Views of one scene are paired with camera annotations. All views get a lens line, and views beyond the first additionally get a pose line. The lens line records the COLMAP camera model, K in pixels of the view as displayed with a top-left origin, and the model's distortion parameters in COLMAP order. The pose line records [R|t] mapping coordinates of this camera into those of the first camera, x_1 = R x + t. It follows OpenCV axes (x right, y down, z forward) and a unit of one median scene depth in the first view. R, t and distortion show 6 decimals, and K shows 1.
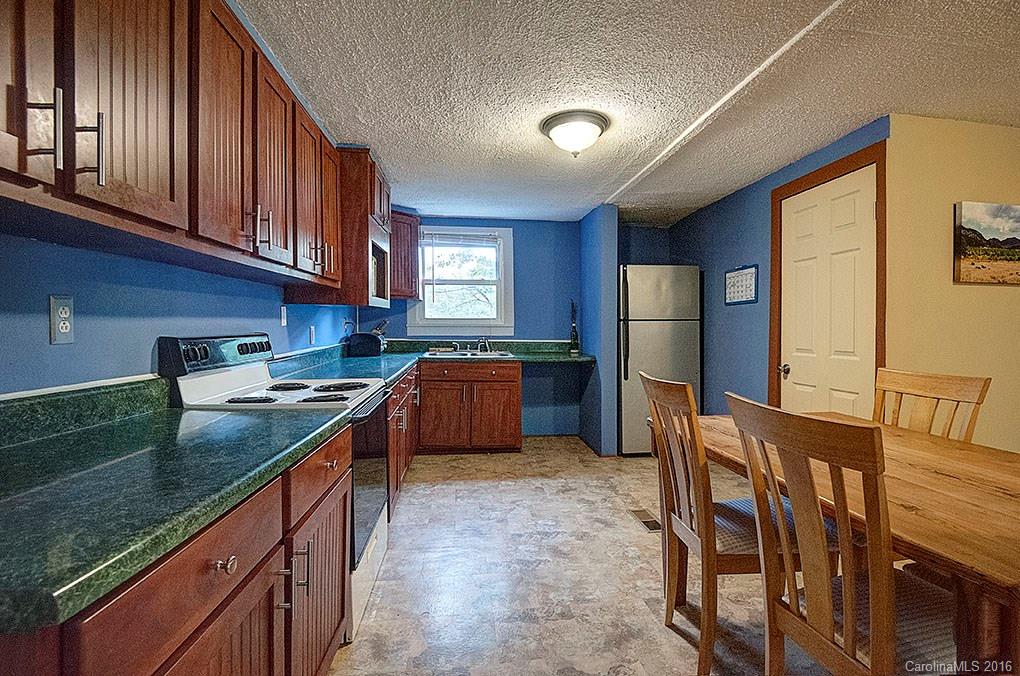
lens RADIAL K [[473.6, 0, 510.0], [0, 473.6, 338.0], [0, 0, 1]] dist [-0.054166, -0.000071]
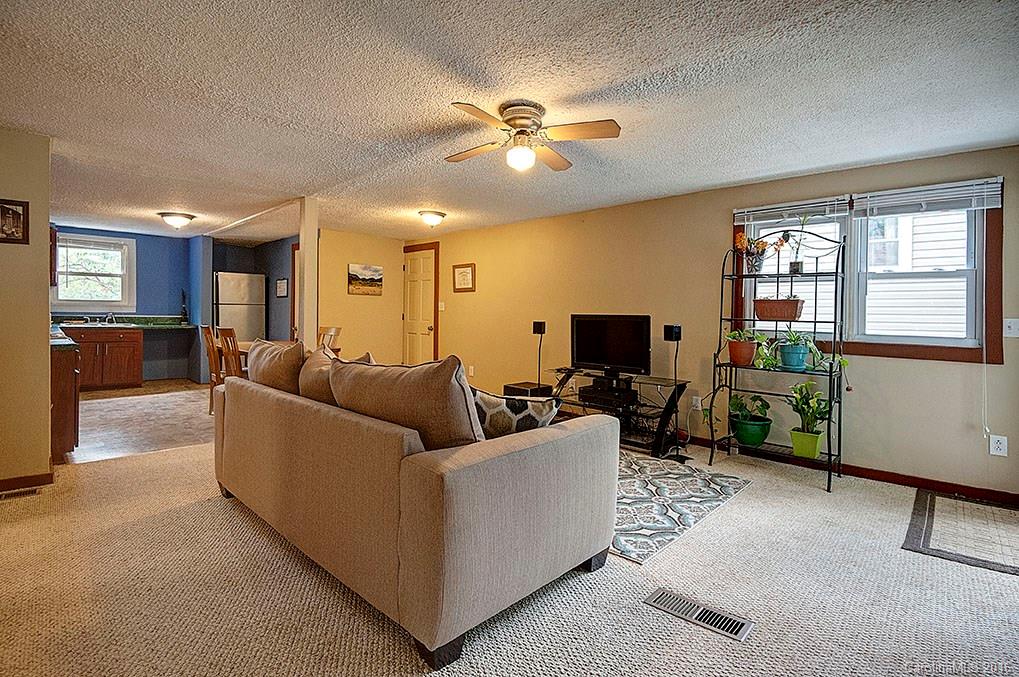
lens RADIAL K [[484.8, 0, 511.7], [0, 484.8, 319.6], [0, 0, 1]] dist [-0.031567, 0.000016]
pose [[0.751232, 0.002664, 0.660033, -0.103857], [-0.003092, 0.999995, -0.000516, 0.017177], [-0.660031, -0.001654, 0.751236, -1.023621]]
